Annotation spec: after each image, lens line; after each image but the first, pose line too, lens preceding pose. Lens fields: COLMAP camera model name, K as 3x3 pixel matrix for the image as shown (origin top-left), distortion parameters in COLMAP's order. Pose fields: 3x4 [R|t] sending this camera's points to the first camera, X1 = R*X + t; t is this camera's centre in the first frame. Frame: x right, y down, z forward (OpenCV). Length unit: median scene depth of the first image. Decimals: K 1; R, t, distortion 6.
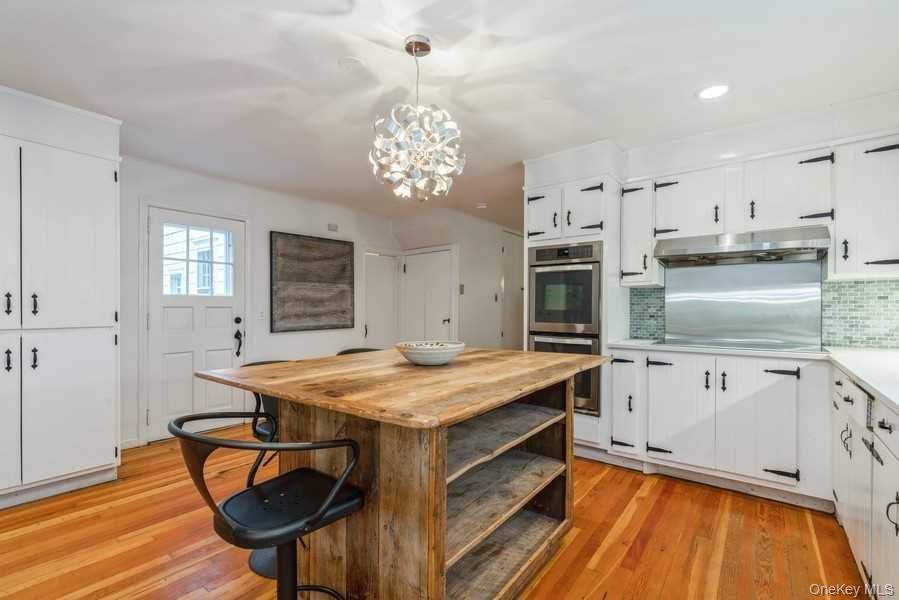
lens RADIAL K [[409.4, 0, 445.3], [0, 409.4, 308.1], [0, 0, 1]] dist [-0.007800, 0.002055]
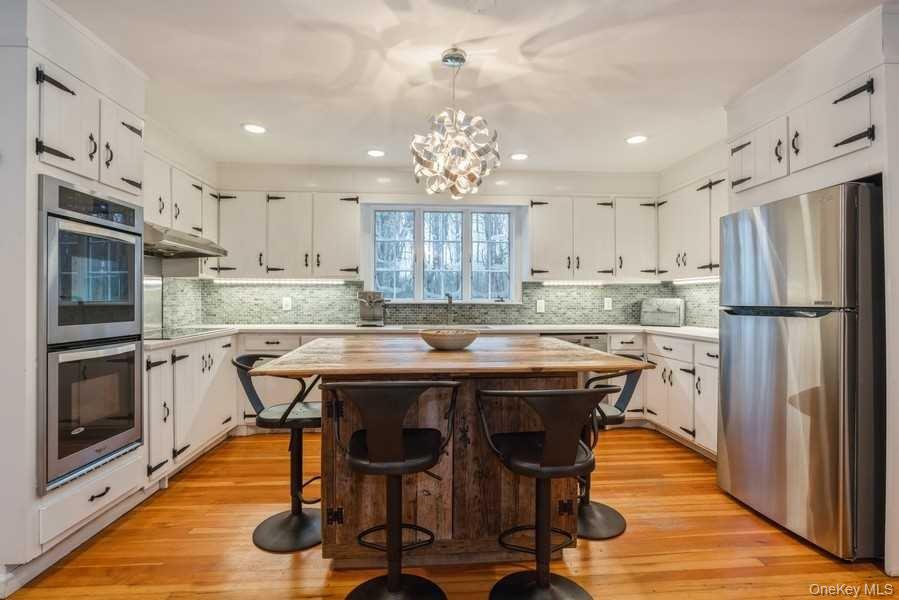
lens RADIAL K [[424.7, 0, 446.2], [0, 424.7, 297.4], [0, 0, 1]] dist [-0.012469, 0.000388]
pose [[-0.671065, 0.000147, 0.741399, -0.566183], [-0.002464, 0.999994, -0.002428, -0.001269], [-0.741395, -0.003456, -0.671060, 1.129185]]
